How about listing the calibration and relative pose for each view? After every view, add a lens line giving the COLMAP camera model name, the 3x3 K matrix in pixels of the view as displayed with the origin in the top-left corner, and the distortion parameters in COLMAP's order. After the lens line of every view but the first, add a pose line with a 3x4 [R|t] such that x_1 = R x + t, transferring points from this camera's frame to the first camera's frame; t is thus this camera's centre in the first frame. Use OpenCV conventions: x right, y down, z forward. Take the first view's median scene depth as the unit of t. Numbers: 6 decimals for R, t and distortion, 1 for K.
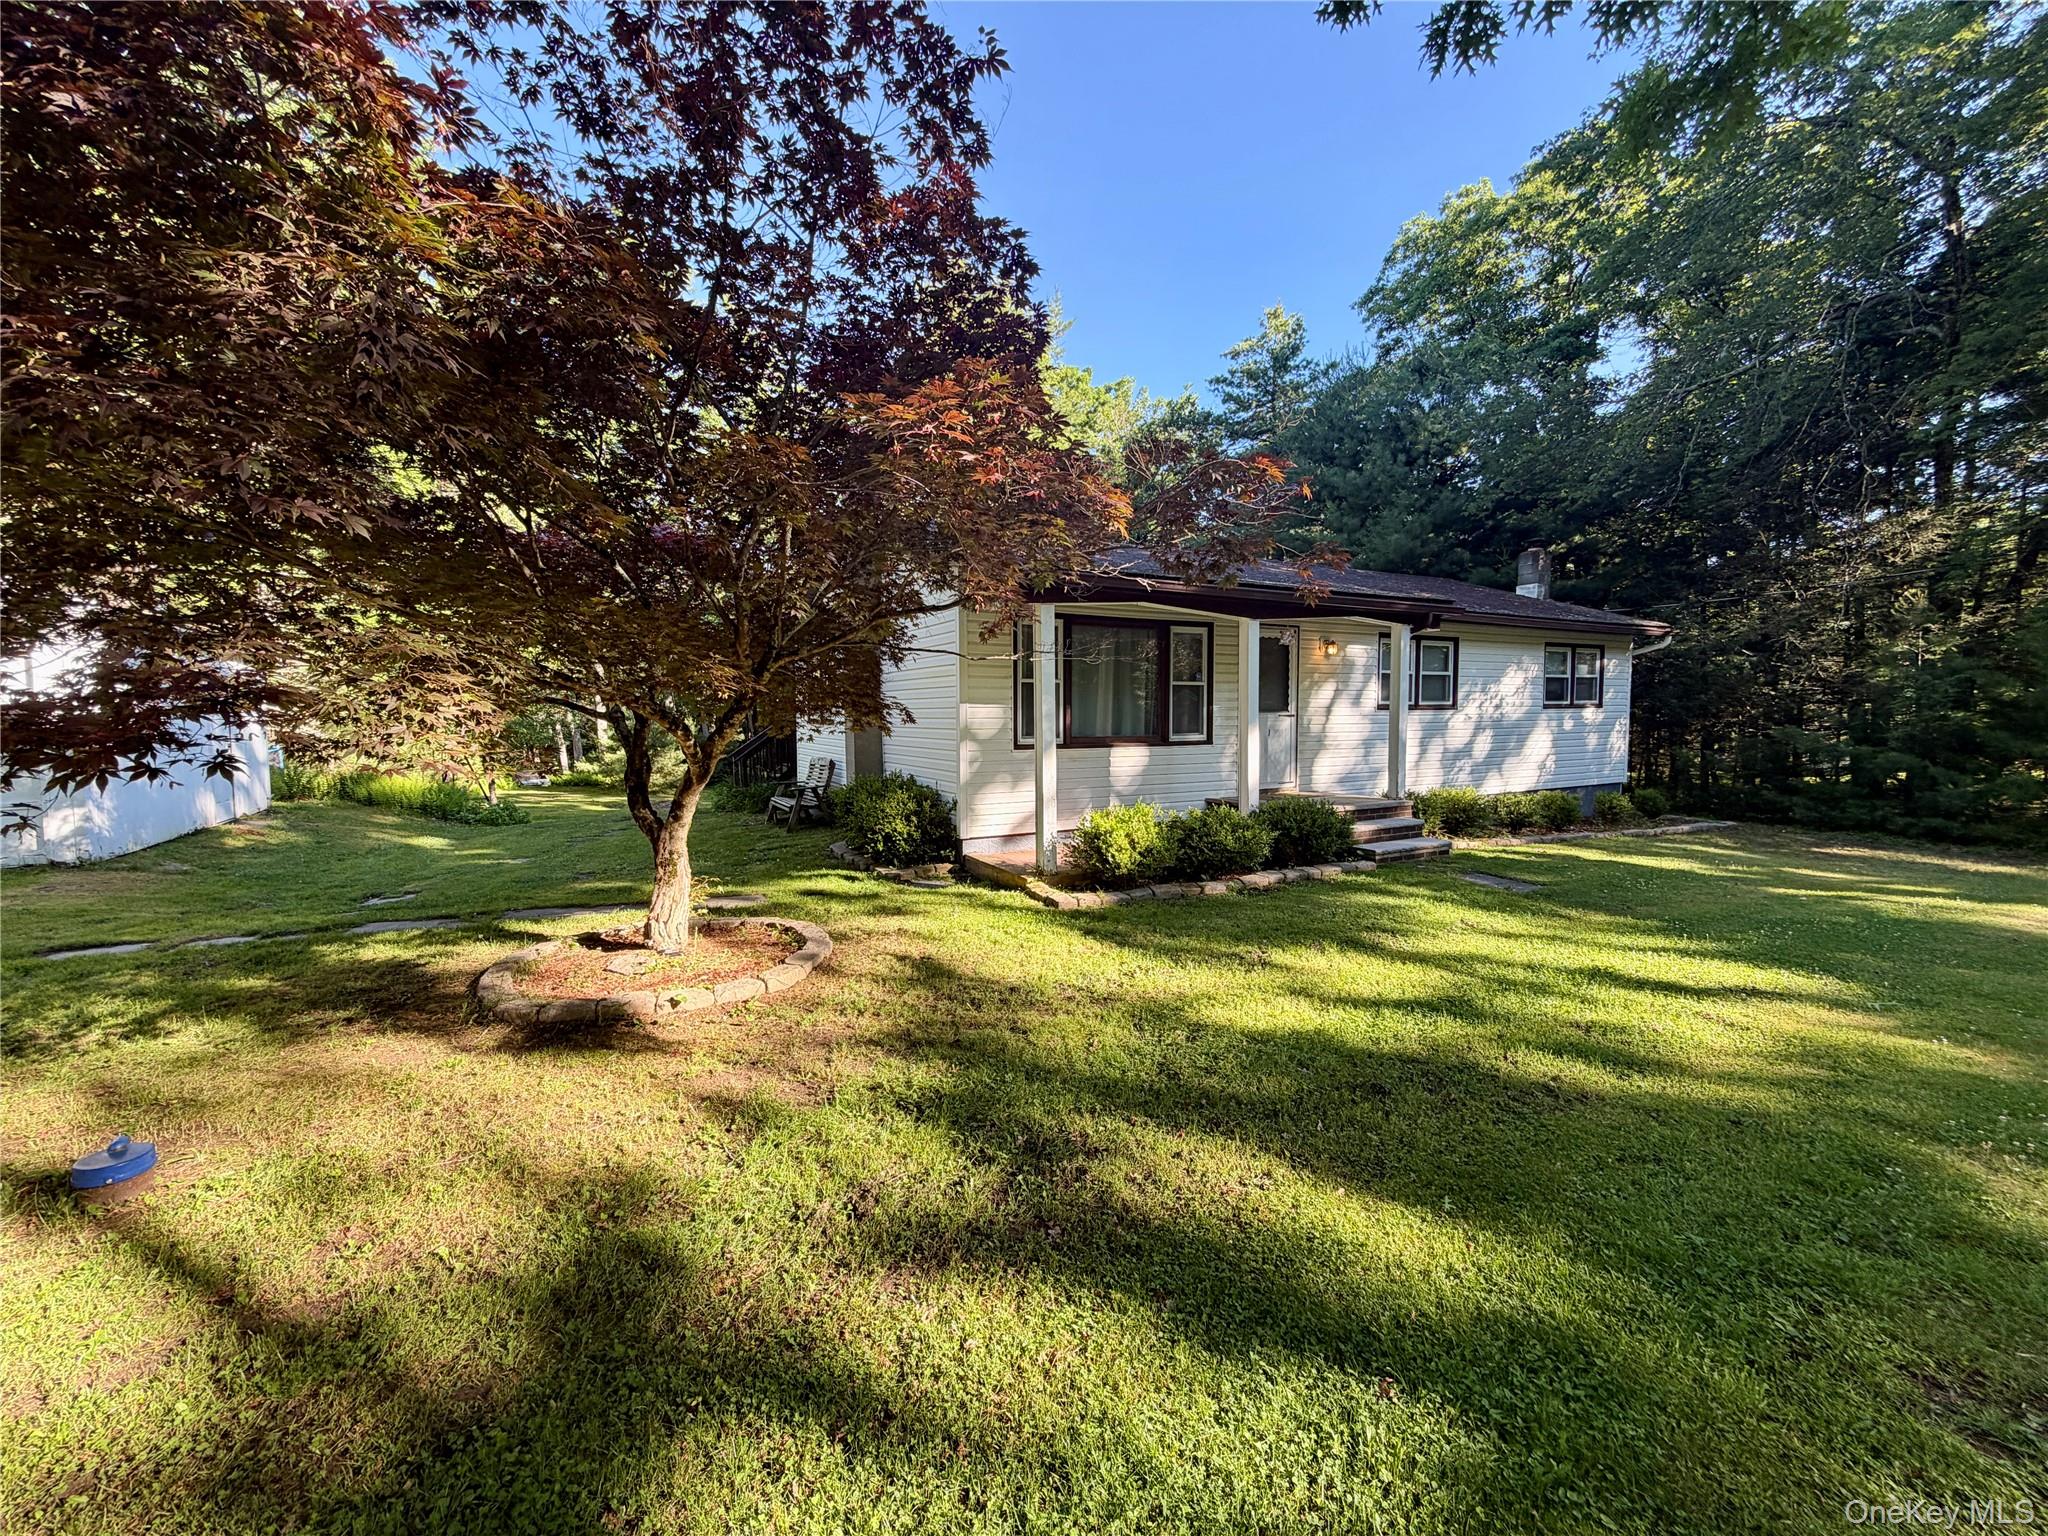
lens RADIAL K [[813.8, 0, 1021.6], [0, 813.8, 770.0], [0, 0, 1]] dist [-0.001681, -0.000544]
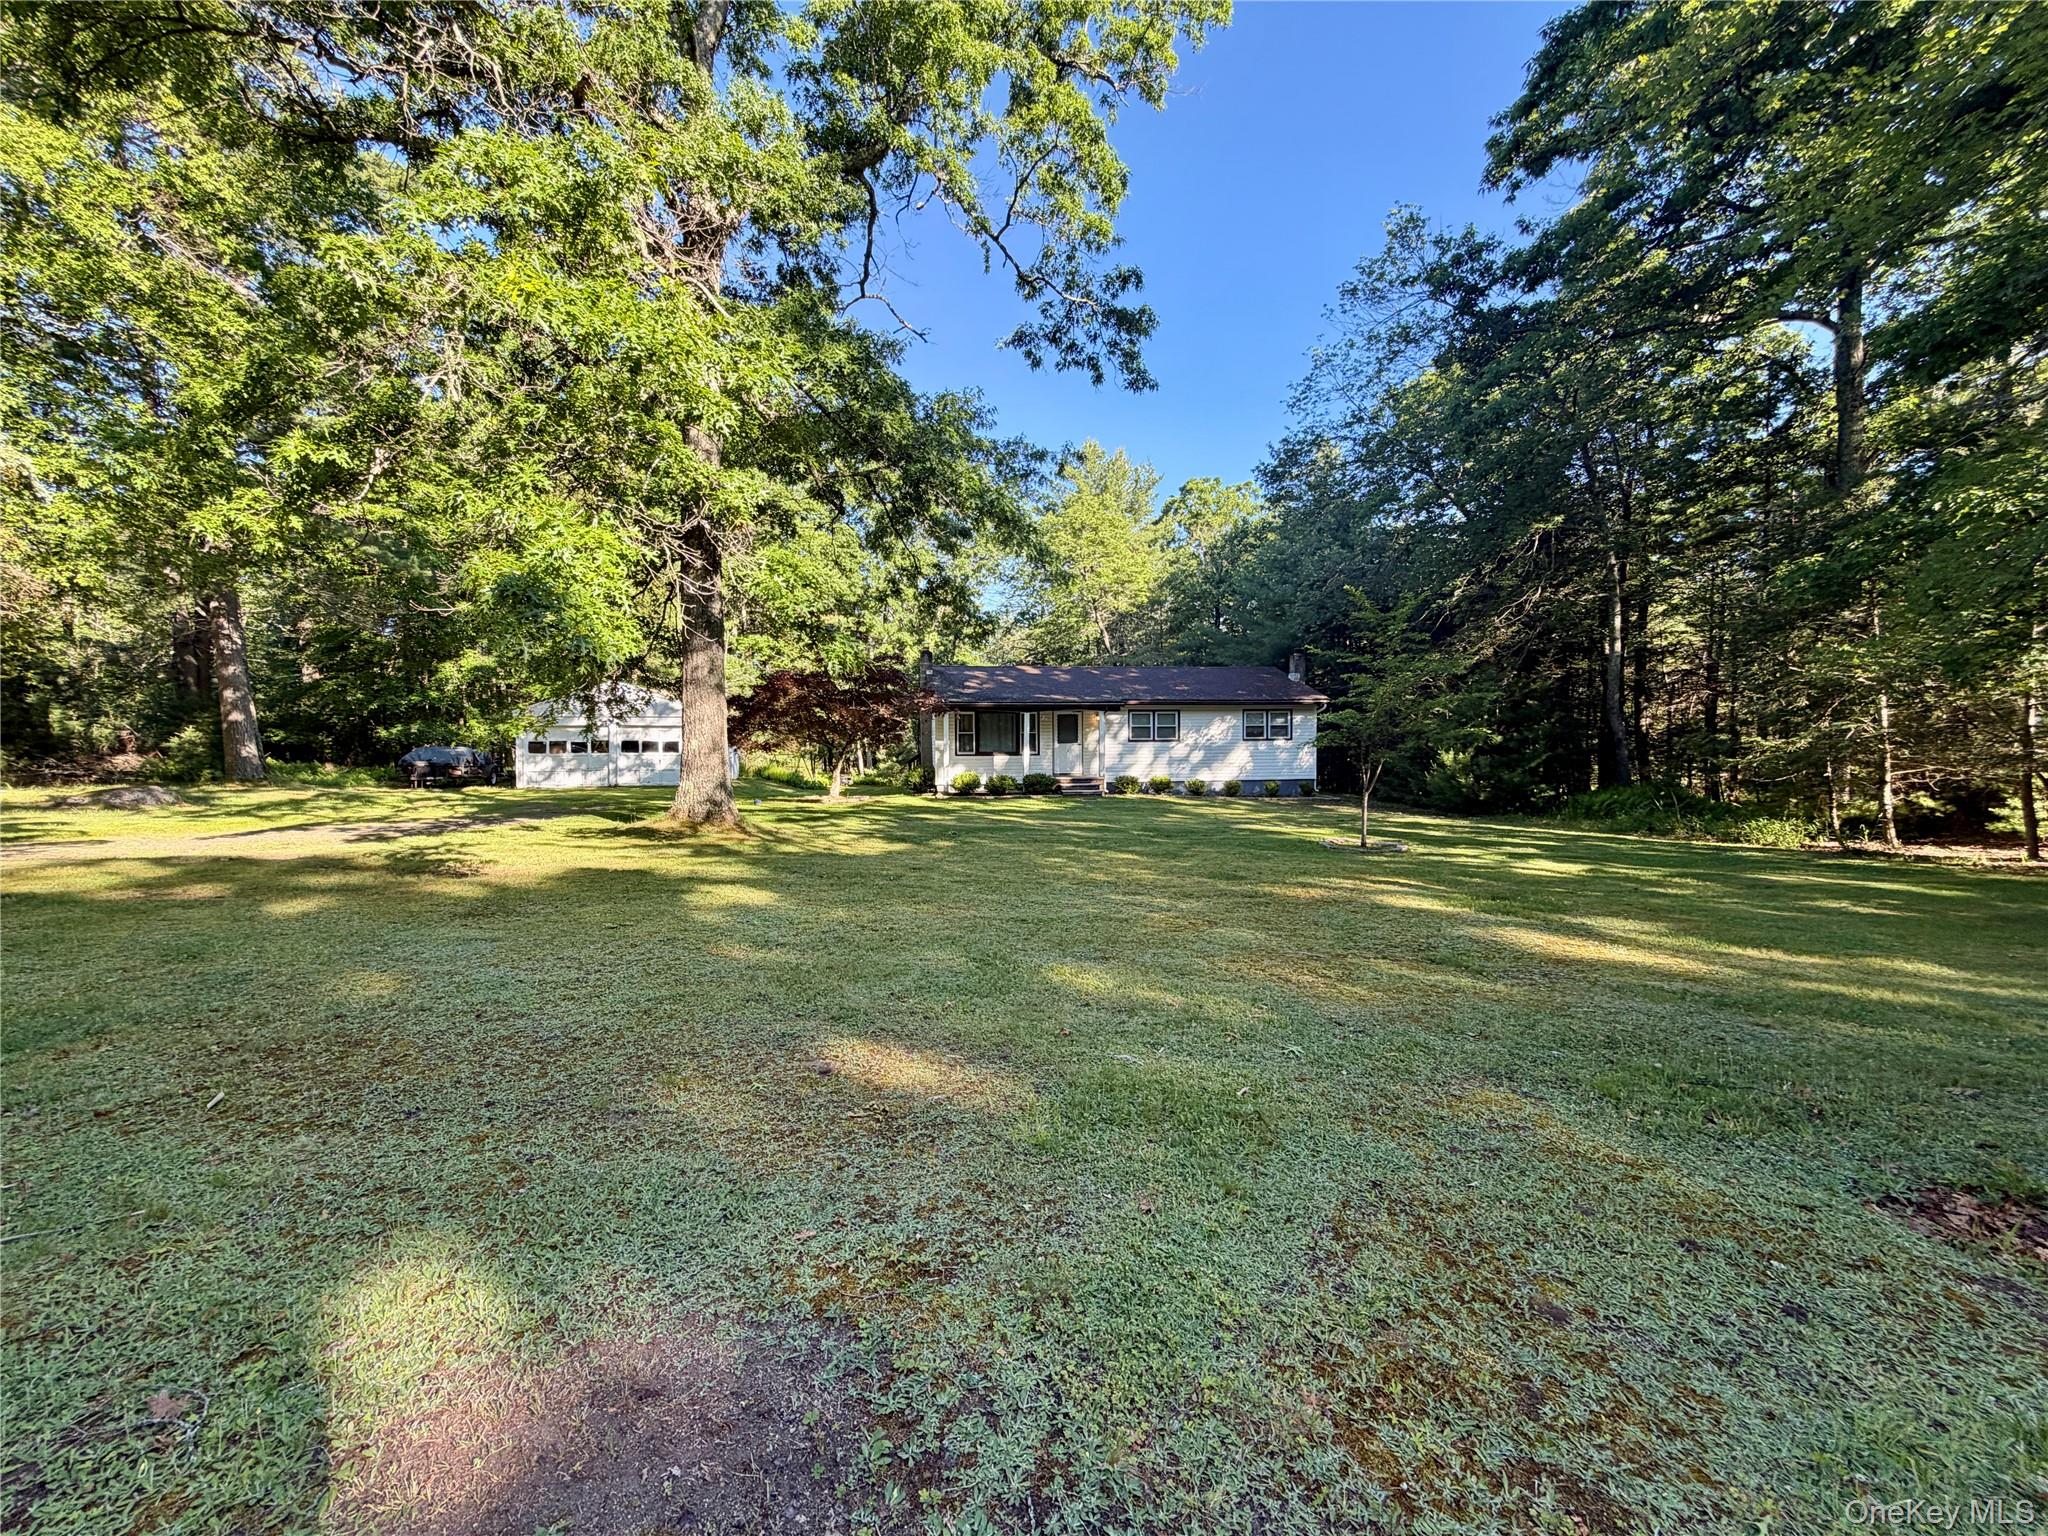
lens RADIAL K [[813.8, 0, 1021.6], [0, 813.8, 770.0], [0, 0, 1]] dist [-0.001681, -0.000544]
pose [[0.938817, 0.014646, -0.344105, 1.116783], [-0.023590, 0.999484, -0.021820, 0.077320], [0.343608, 0.028602, 0.938678, -1.533971]]
